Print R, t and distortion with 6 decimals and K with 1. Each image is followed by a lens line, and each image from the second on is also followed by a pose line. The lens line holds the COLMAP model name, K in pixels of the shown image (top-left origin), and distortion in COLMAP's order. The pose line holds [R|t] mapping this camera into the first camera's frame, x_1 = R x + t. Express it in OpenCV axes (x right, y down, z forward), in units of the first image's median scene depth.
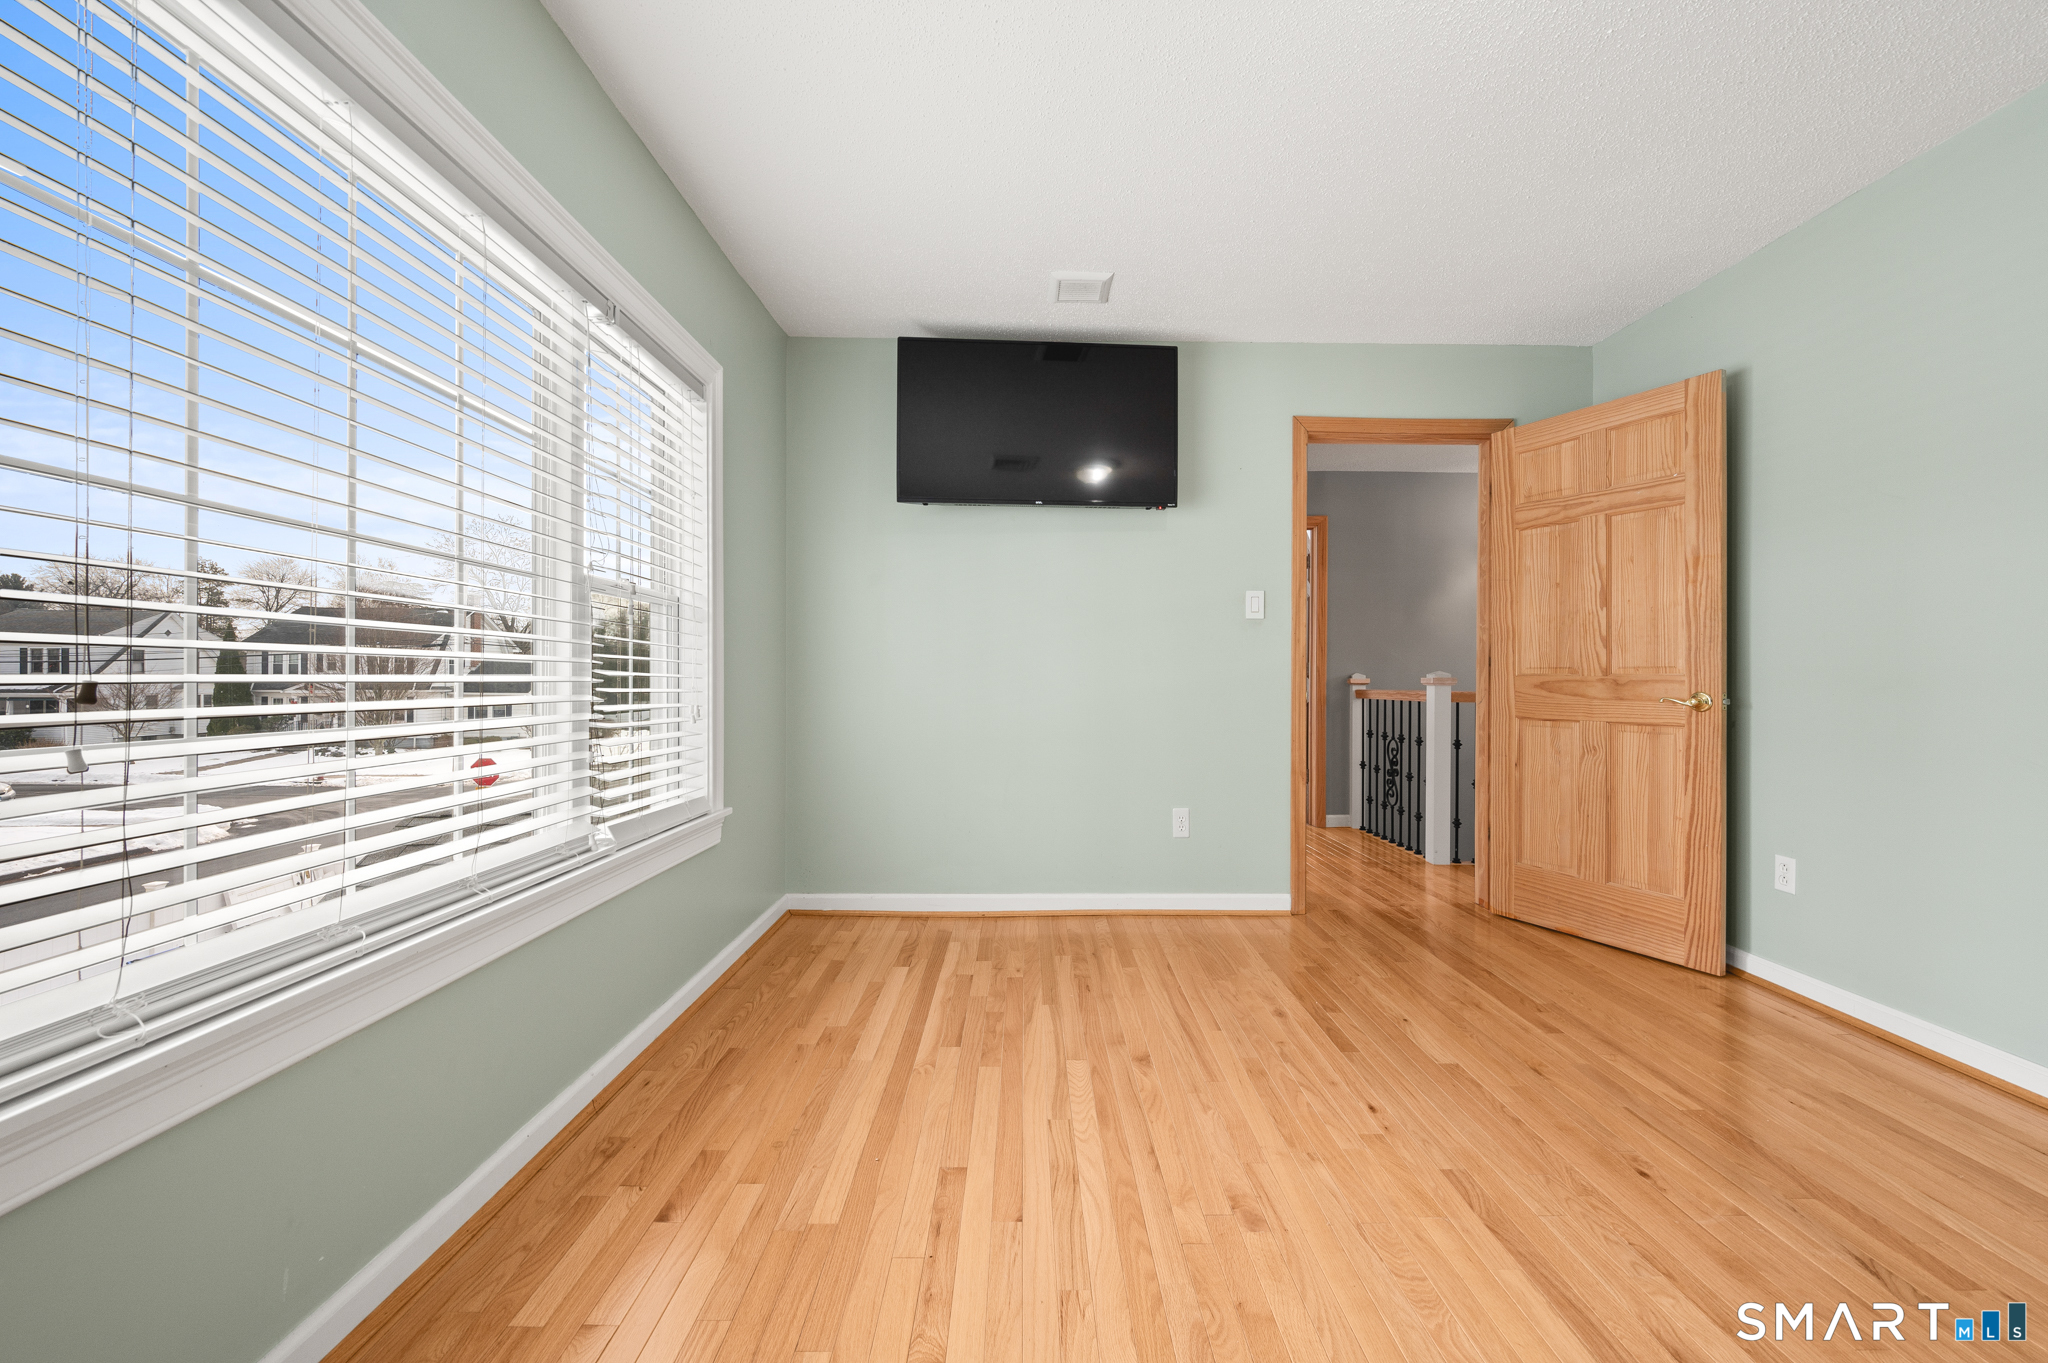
lens RADIAL K [[808.5, 0, 1024.0], [0, 808.5, 681.5], [0, 0, 1]] dist [-0.000442, 0.000093]
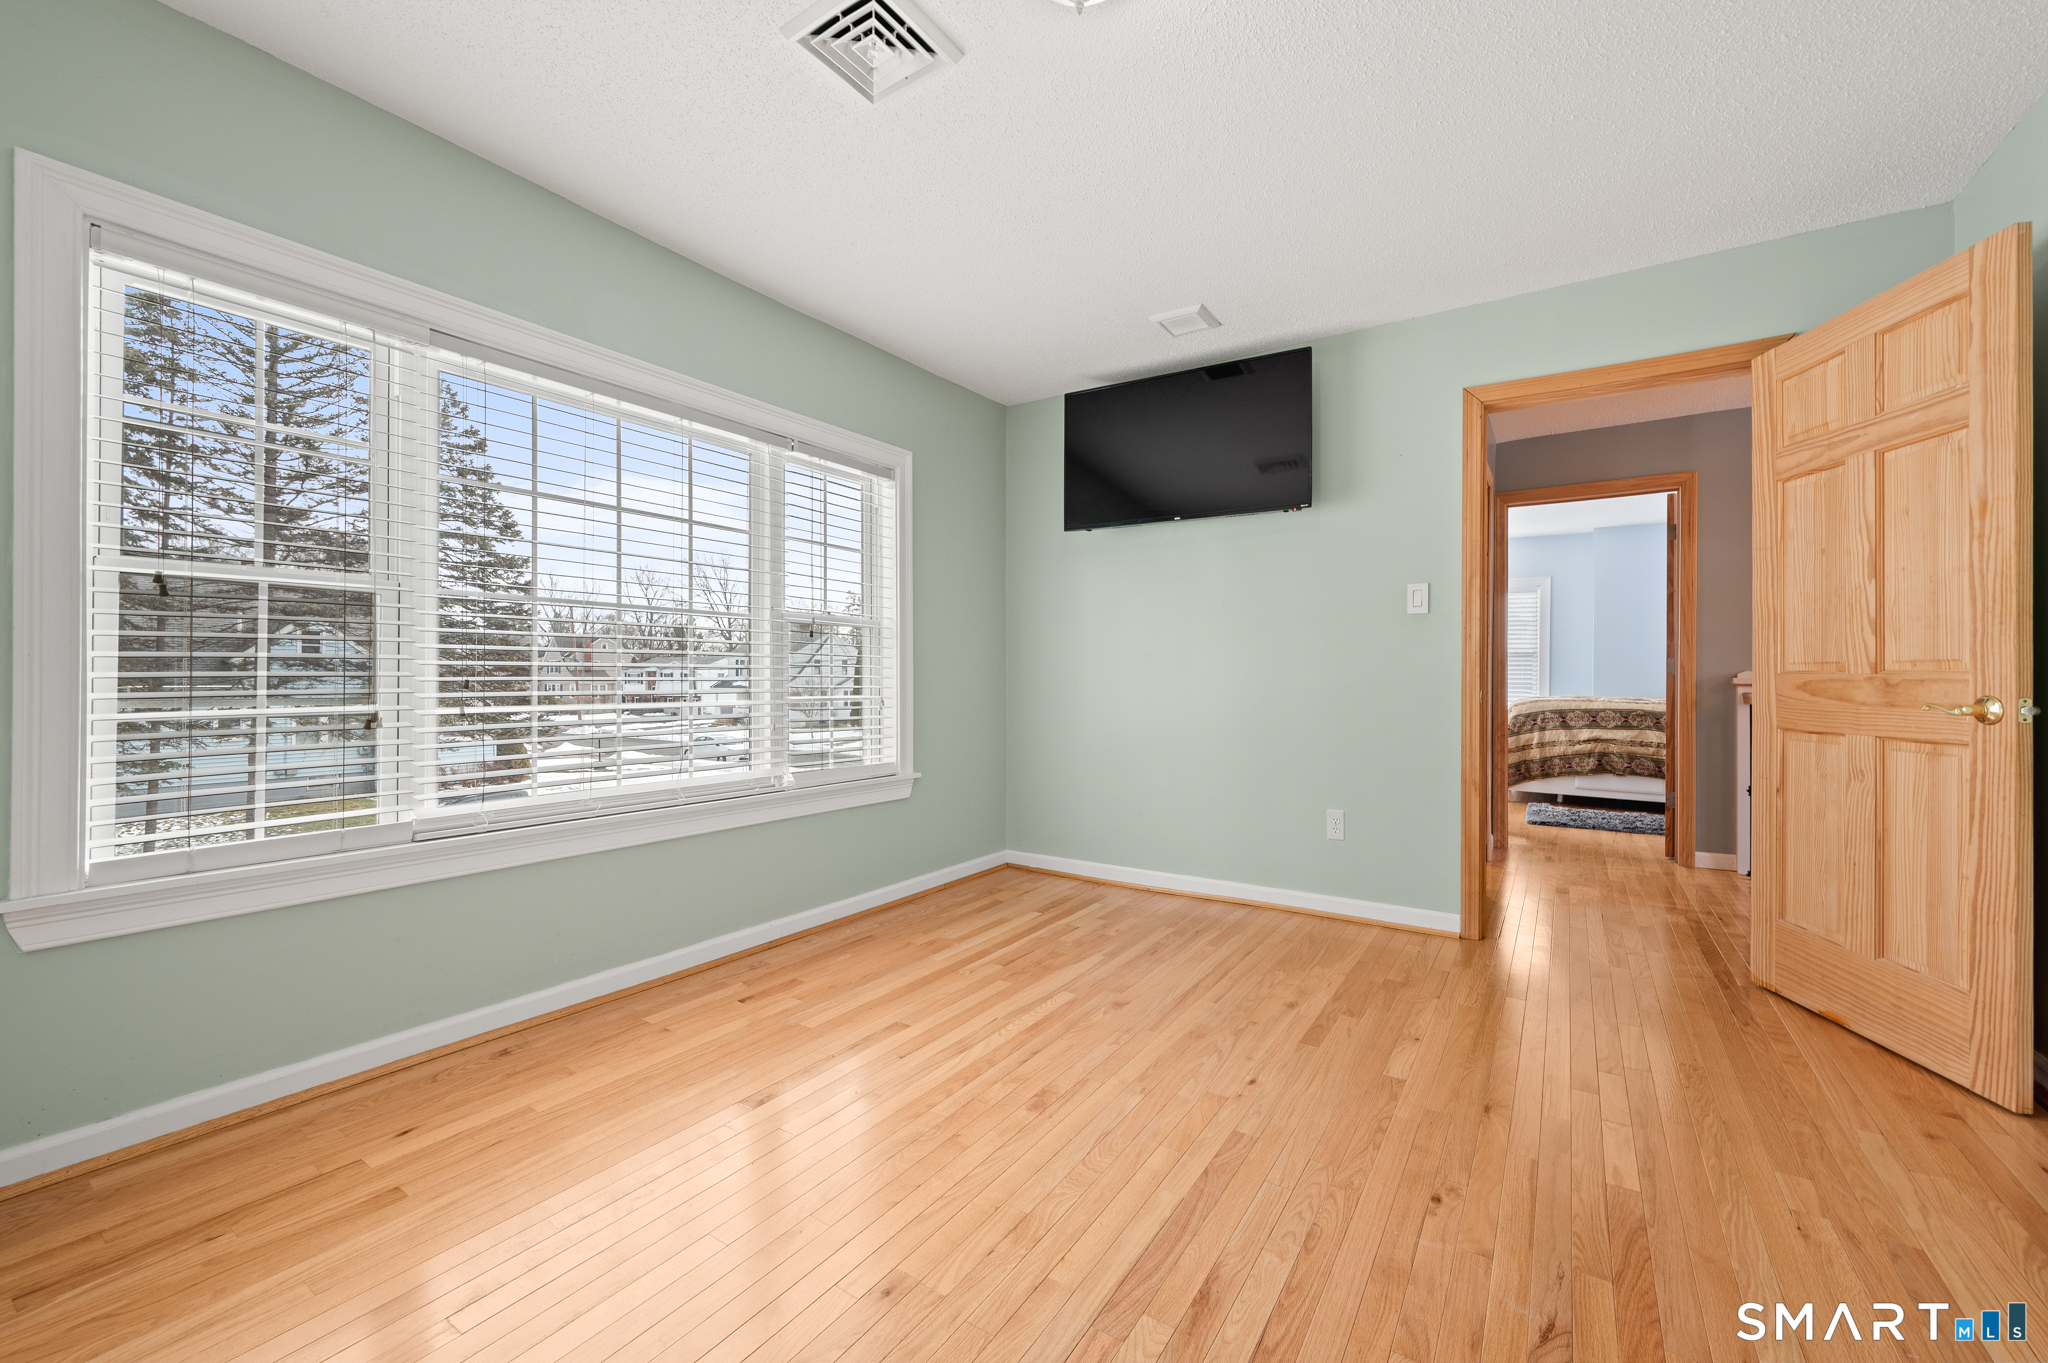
lens RADIAL K [[808.5, 0, 1024.0], [0, 808.5, 681.5], [0, 0, 1]] dist [-0.000442, 0.000093]
pose [[0.829564, 0.001114, -0.558410, 0.517608], [-0.002001, 0.999998, -0.000978, 0.002888], [0.558408, 0.001929, 0.829565, -0.032621]]
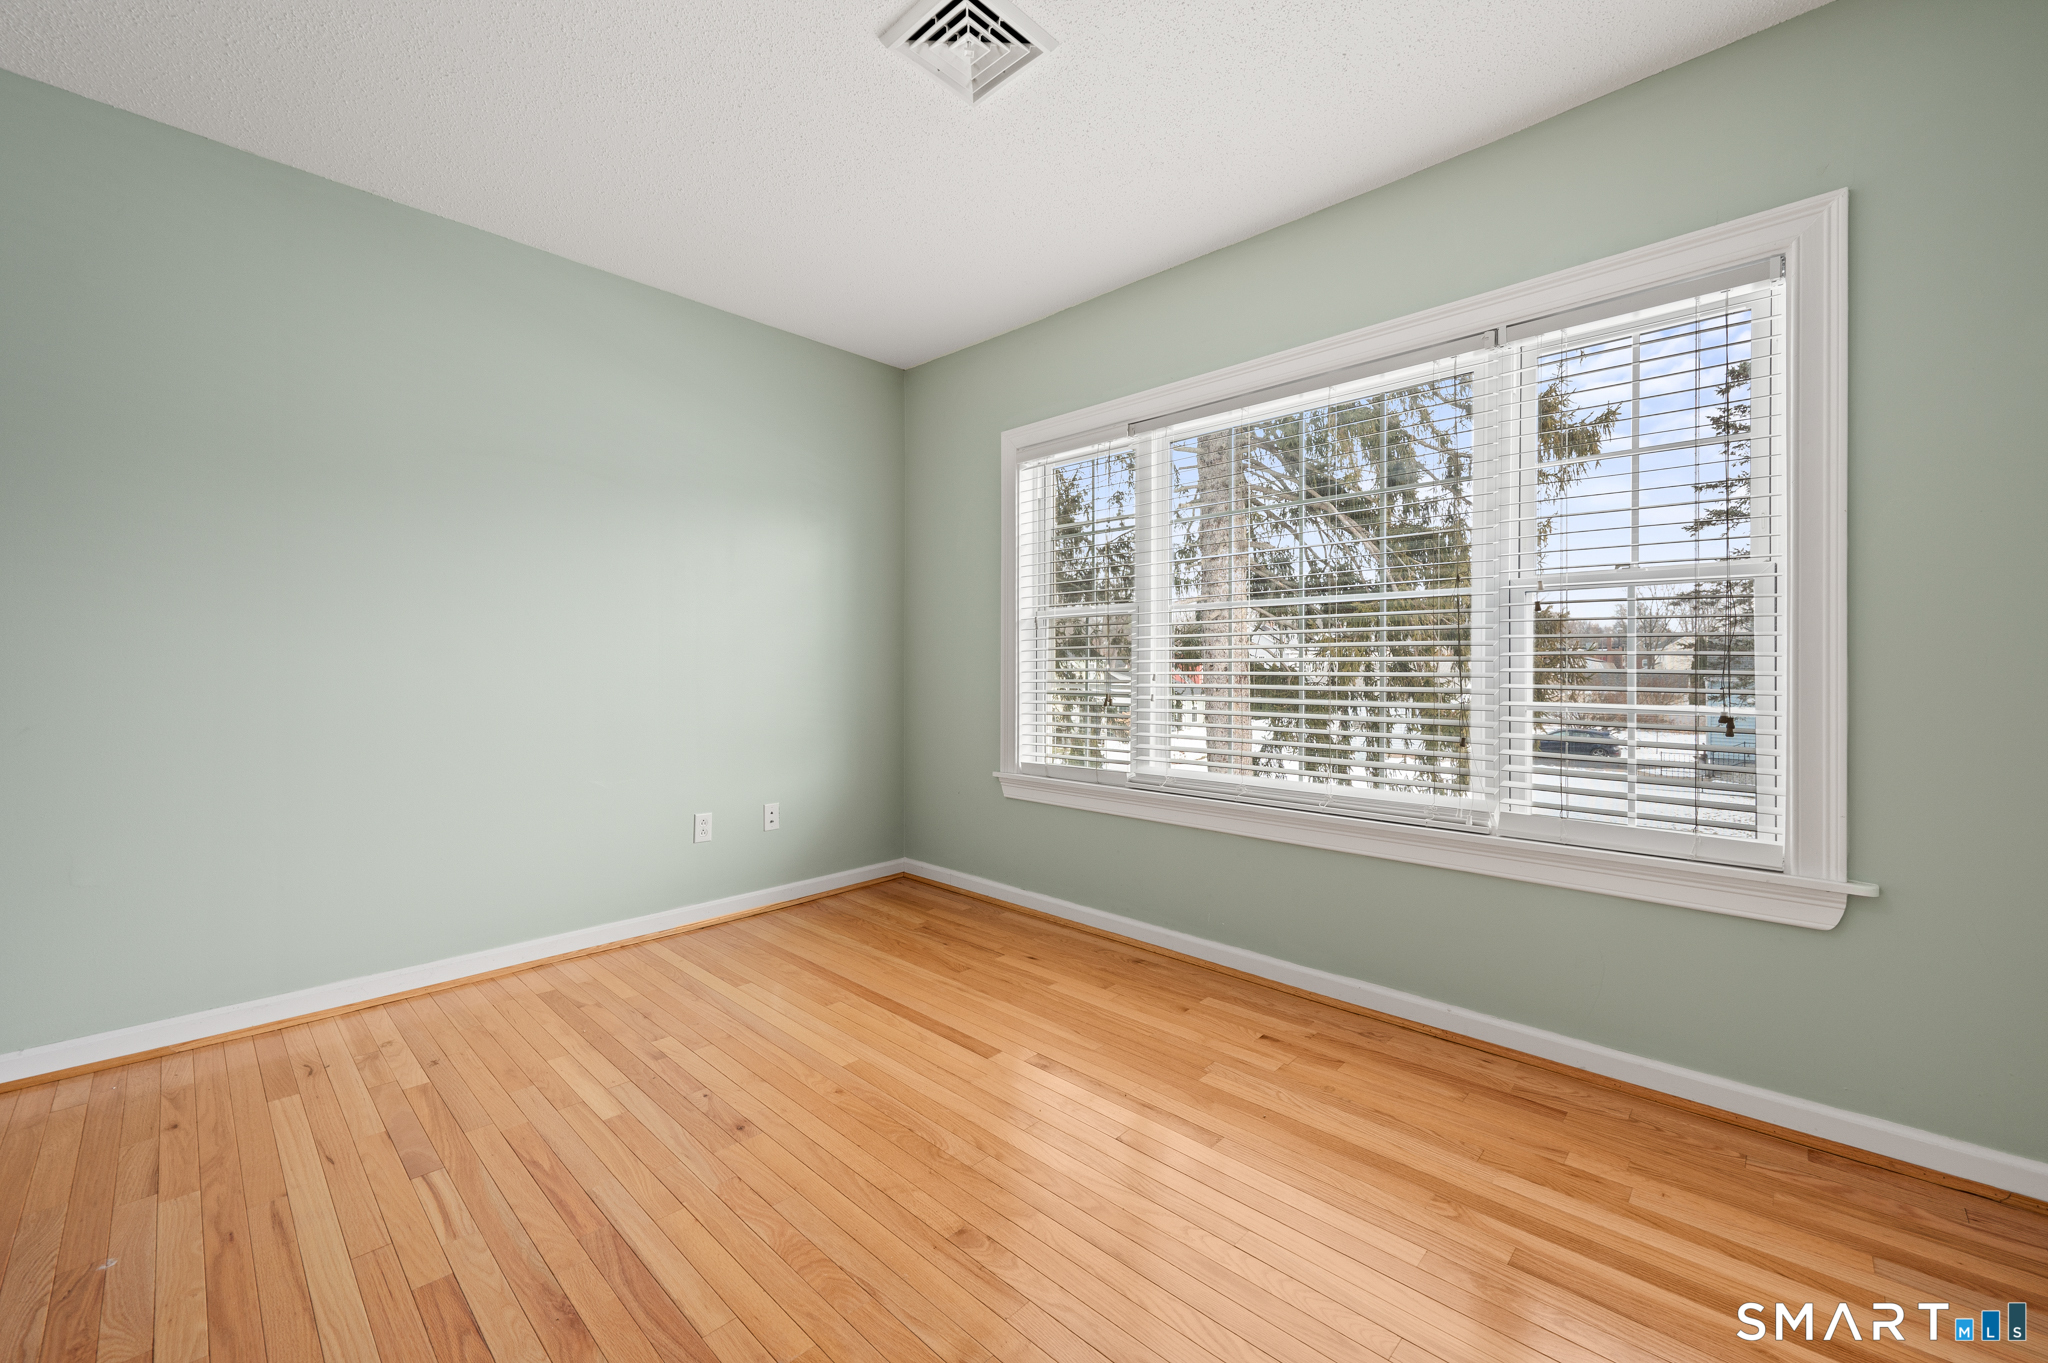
lens RADIAL K [[808.1, 0, 1031.8], [0, 808.1, 672.9], [0, 0, 1]] dist [-0.000106, -0.000004]
pose [[-0.685781, -0.000719, -0.727808, 0.494094], [-0.007805, 0.999949, 0.006366, -0.004668], [0.727766, 0.010046, -0.685751, 0.908317]]
